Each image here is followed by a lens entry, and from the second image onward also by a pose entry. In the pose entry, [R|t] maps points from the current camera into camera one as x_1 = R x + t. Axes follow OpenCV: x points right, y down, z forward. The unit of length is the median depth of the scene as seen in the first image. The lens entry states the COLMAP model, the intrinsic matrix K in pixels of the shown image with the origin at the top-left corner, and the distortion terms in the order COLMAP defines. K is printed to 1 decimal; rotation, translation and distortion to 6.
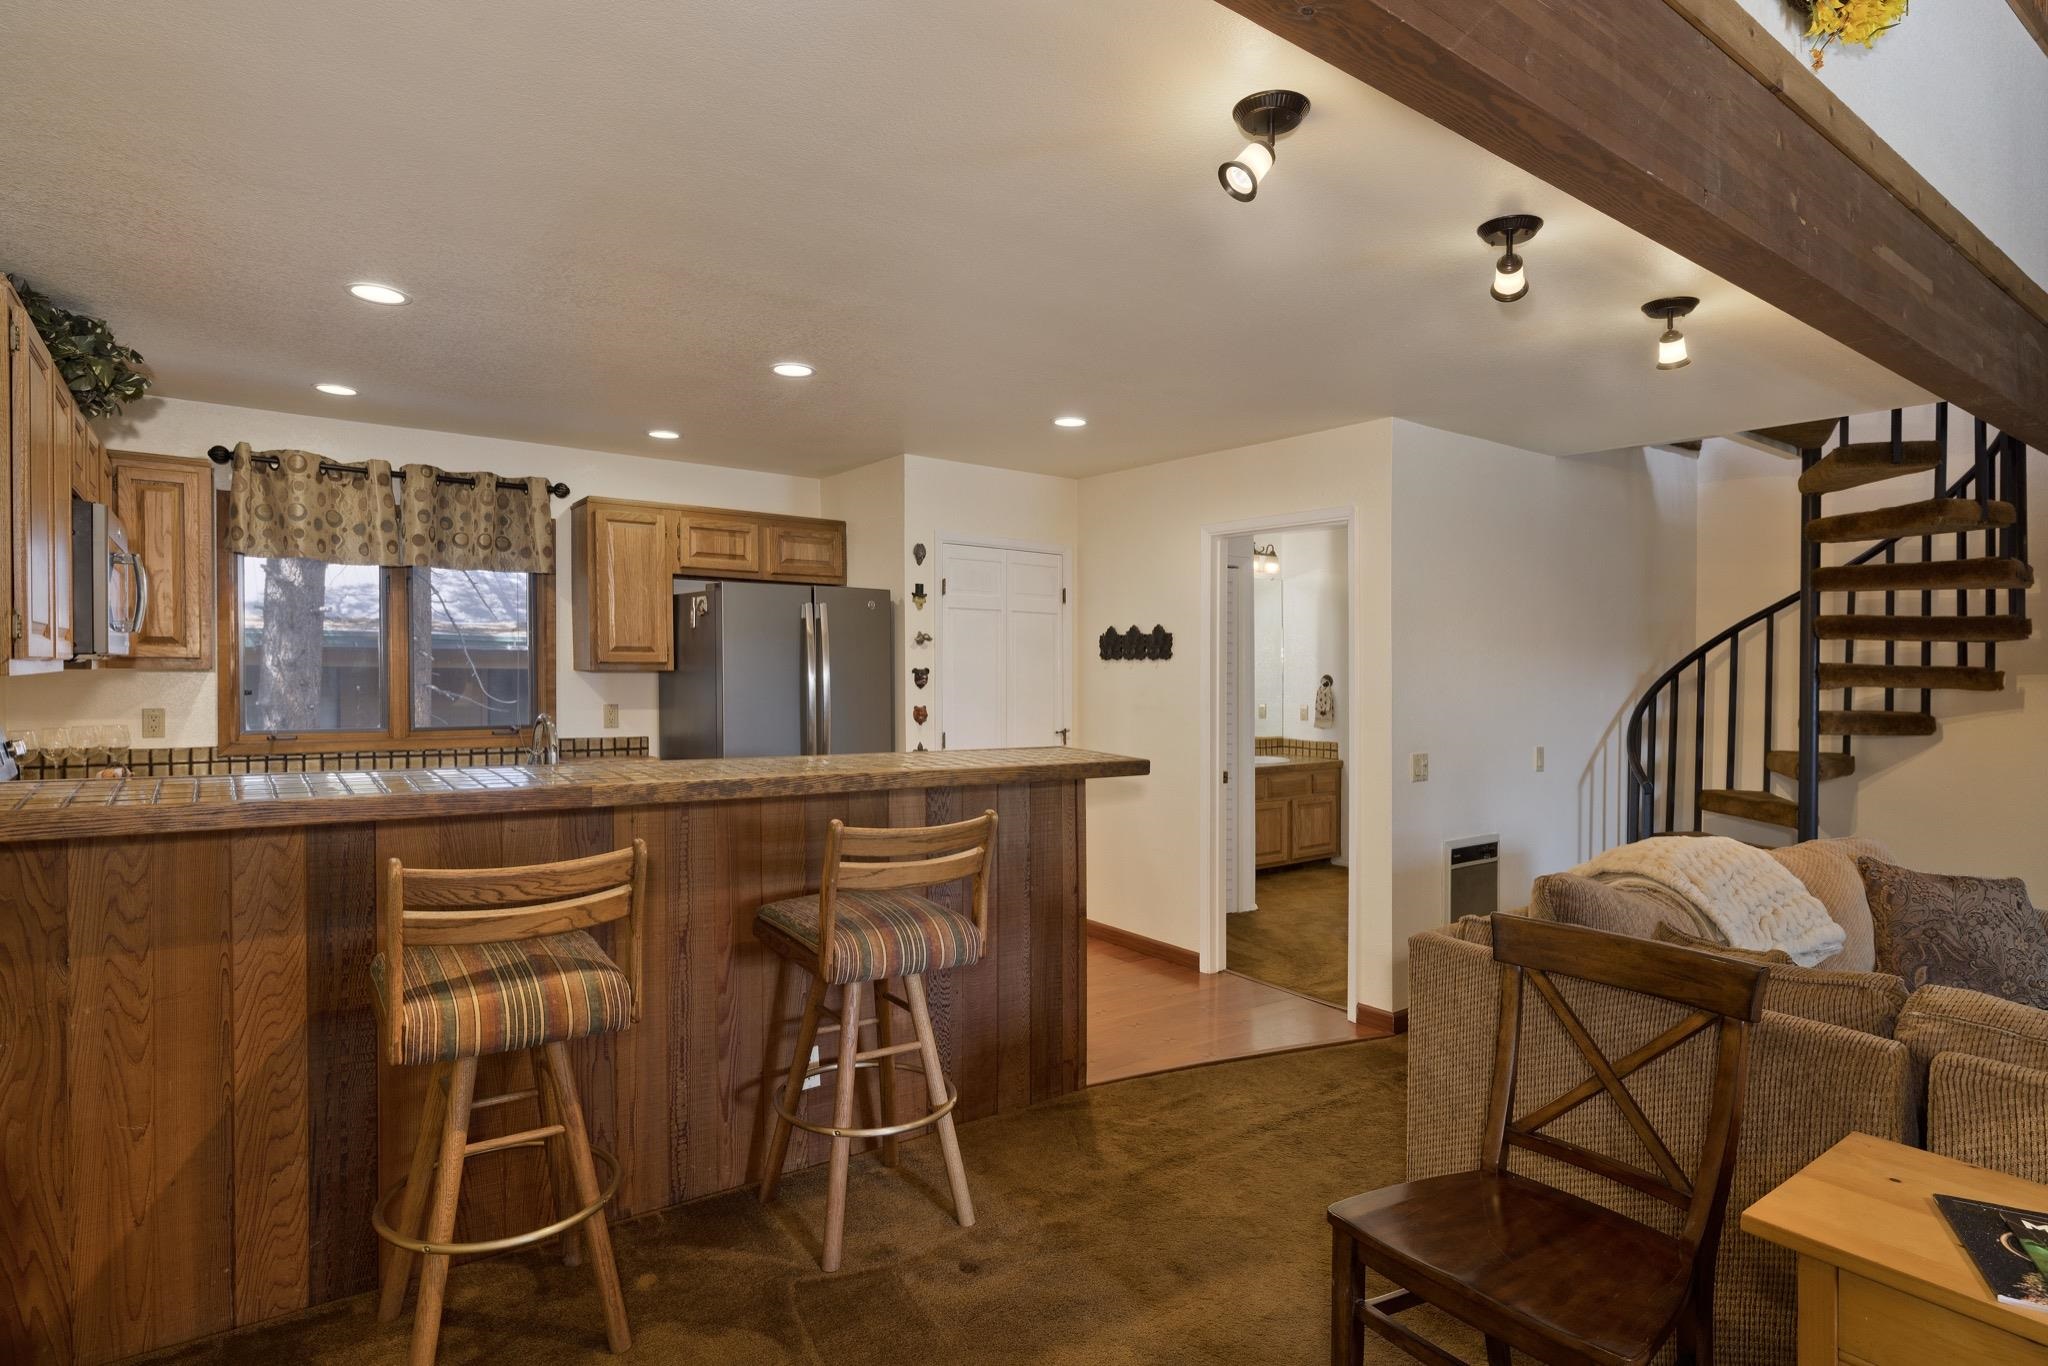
lens RADIAL K [[1072.7, 0, 1014.7], [0, 1072.7, 667.4], [0, 0, 1]] dist [0.007333, -0.001838]
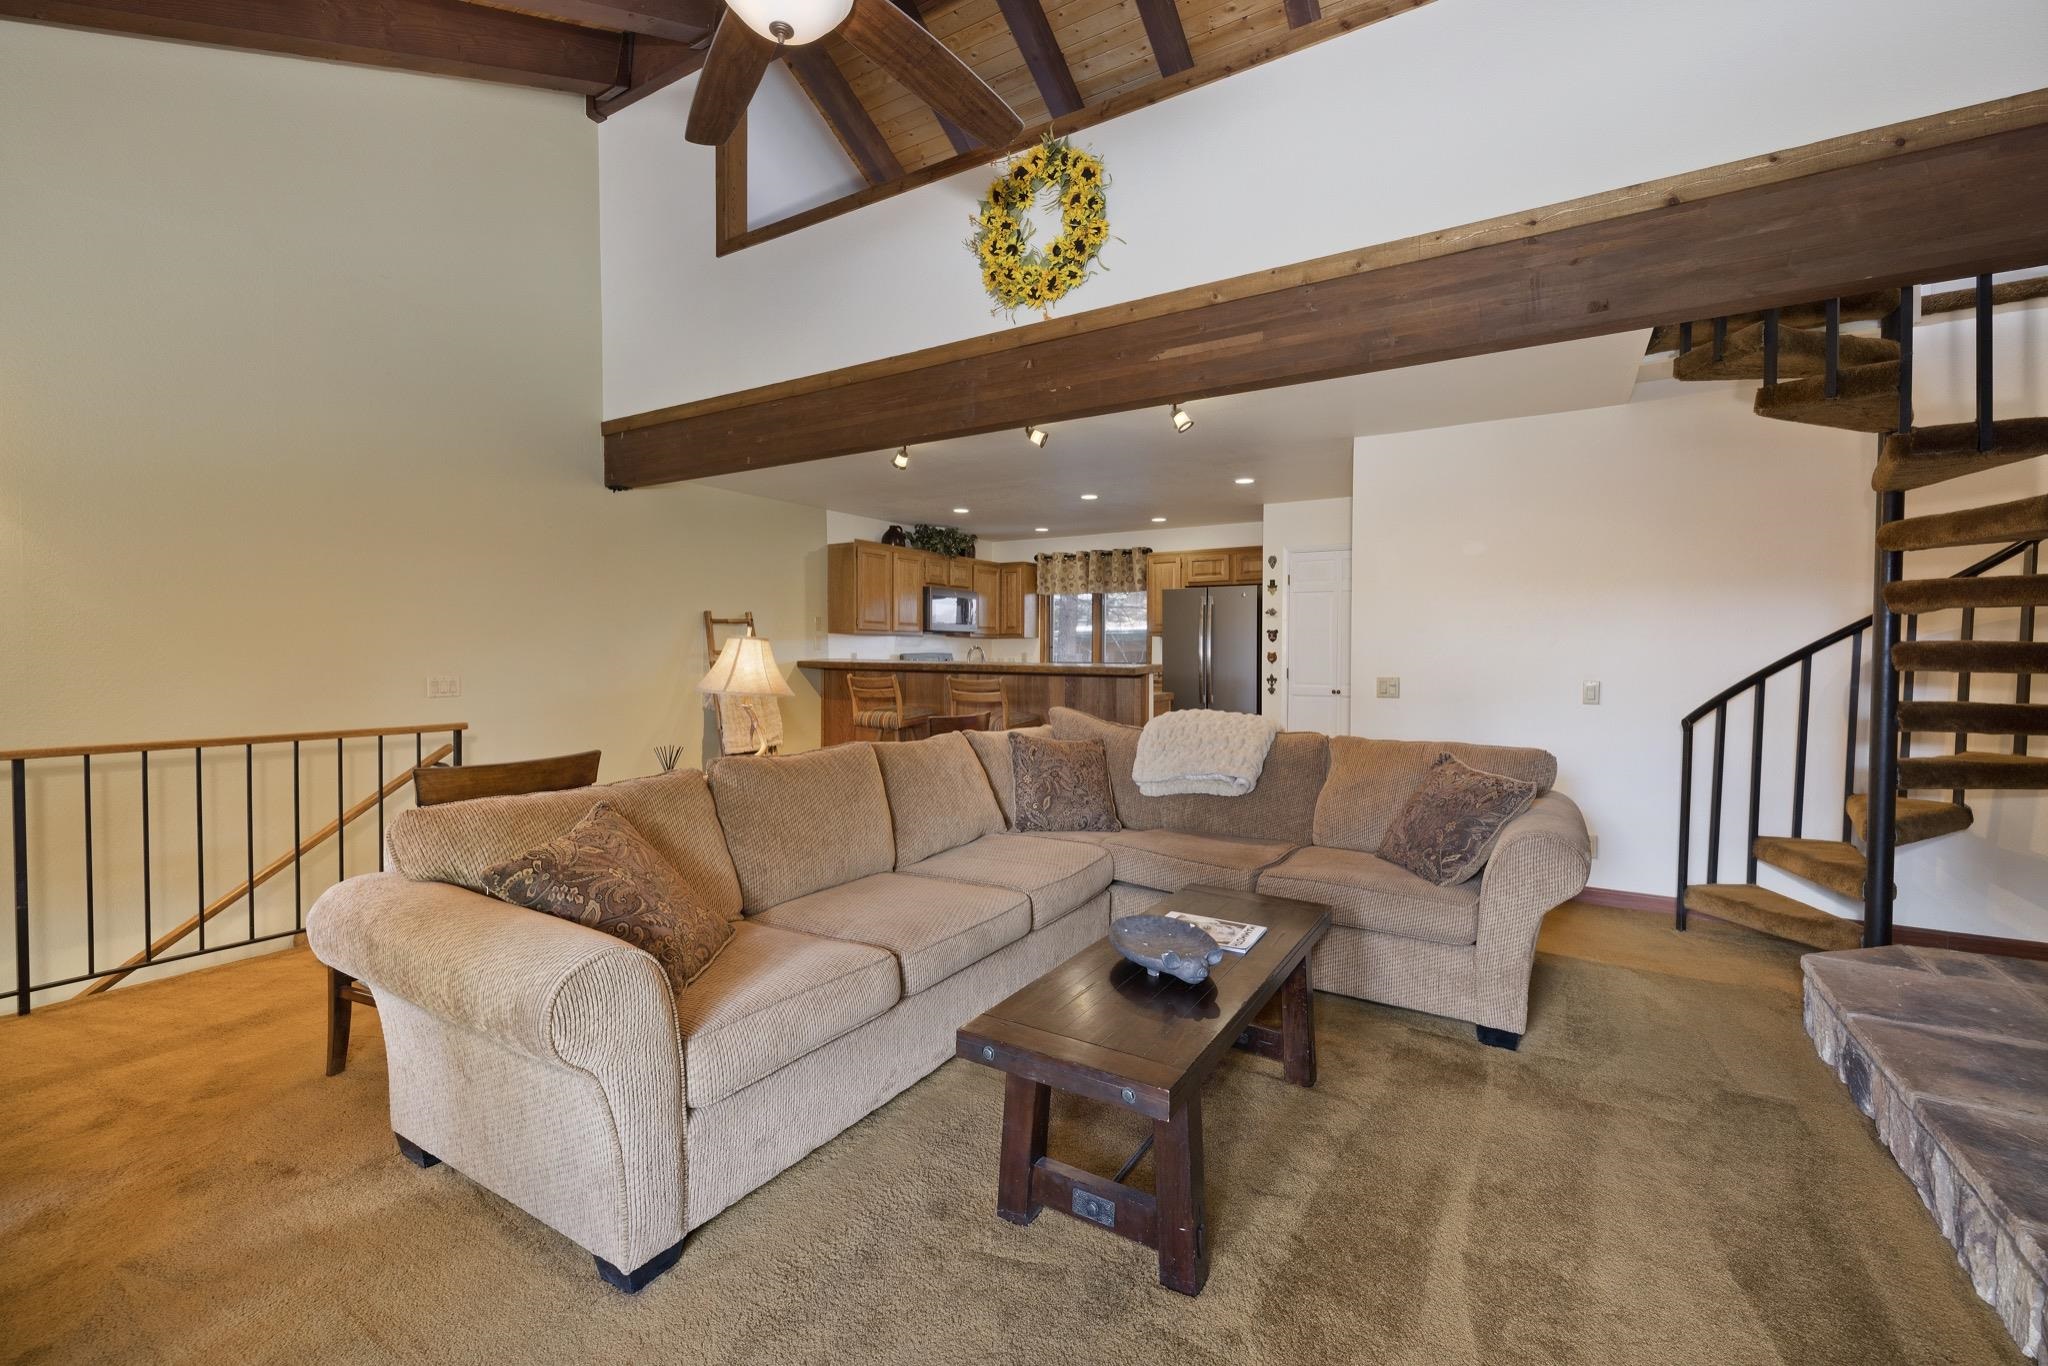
lens RADIAL K [[854.5, 0, 1042.6], [0, 854.5, 655.8], [0, 0, 1]] dist [0.005707, -0.002478]
pose [[0.390451, -0.007301, -0.920595, 1.058925], [0.004033, 0.999973, -0.006220, 0.051289], [0.920615, -0.001284, 0.390470, 0.156821]]
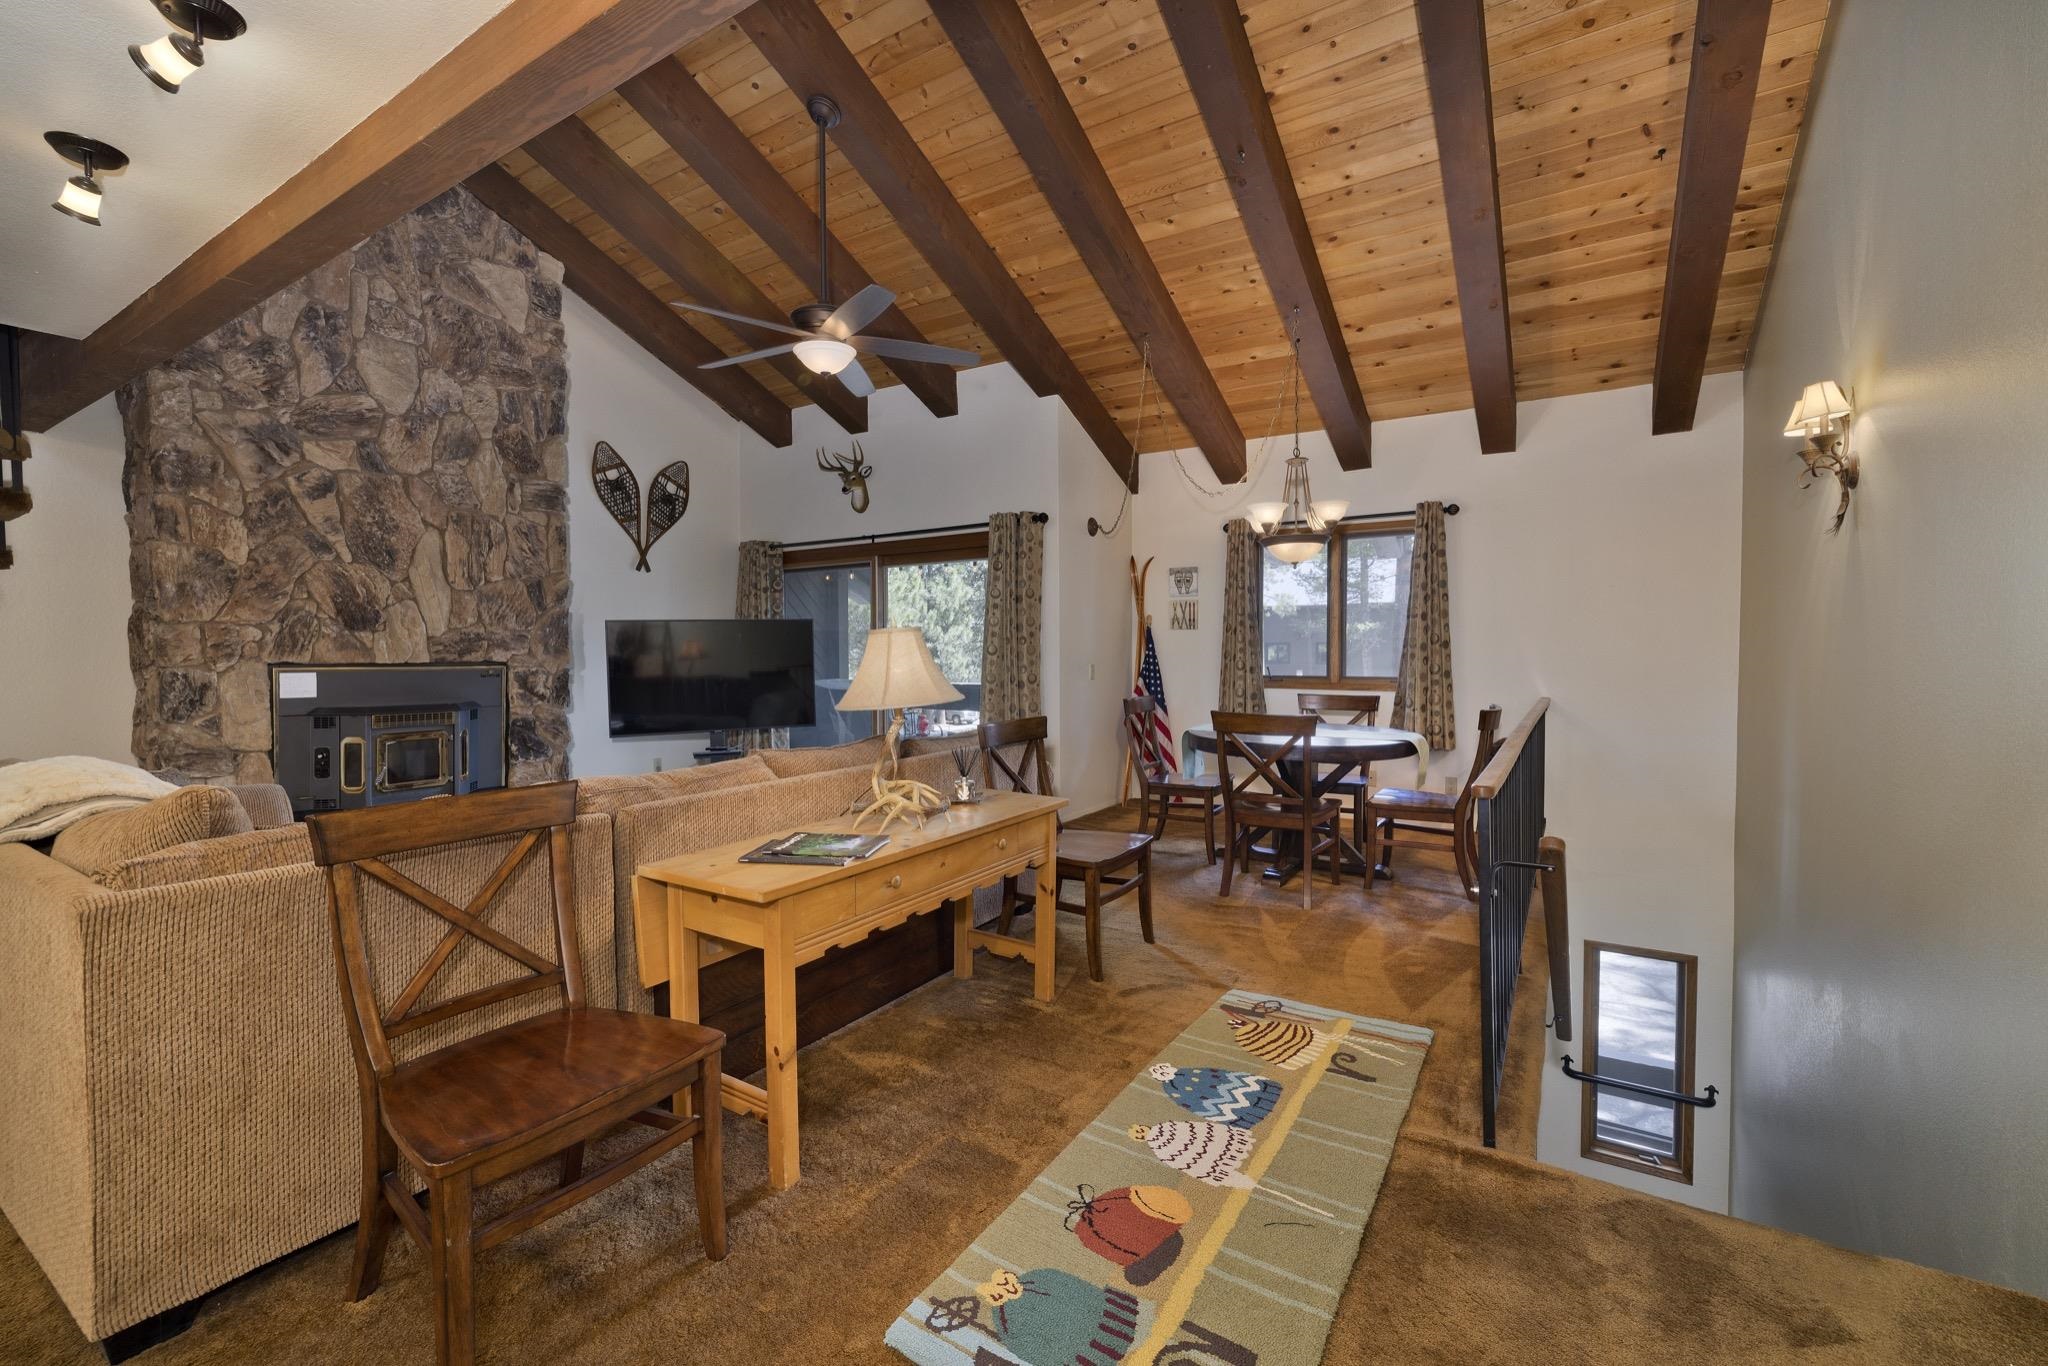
lens RADIAL K [[854.5, 0, 1023.0], [0, 854.5, 672.8], [0, 0, 1]] dist [0.005707, -0.002478]
pose [[-0.361180, -0.037301, 0.931750, -0.197638], [-0.001142, 0.999217, 0.039559, 0.036123], [-0.932495, 0.013224, -0.360940, 0.322451]]
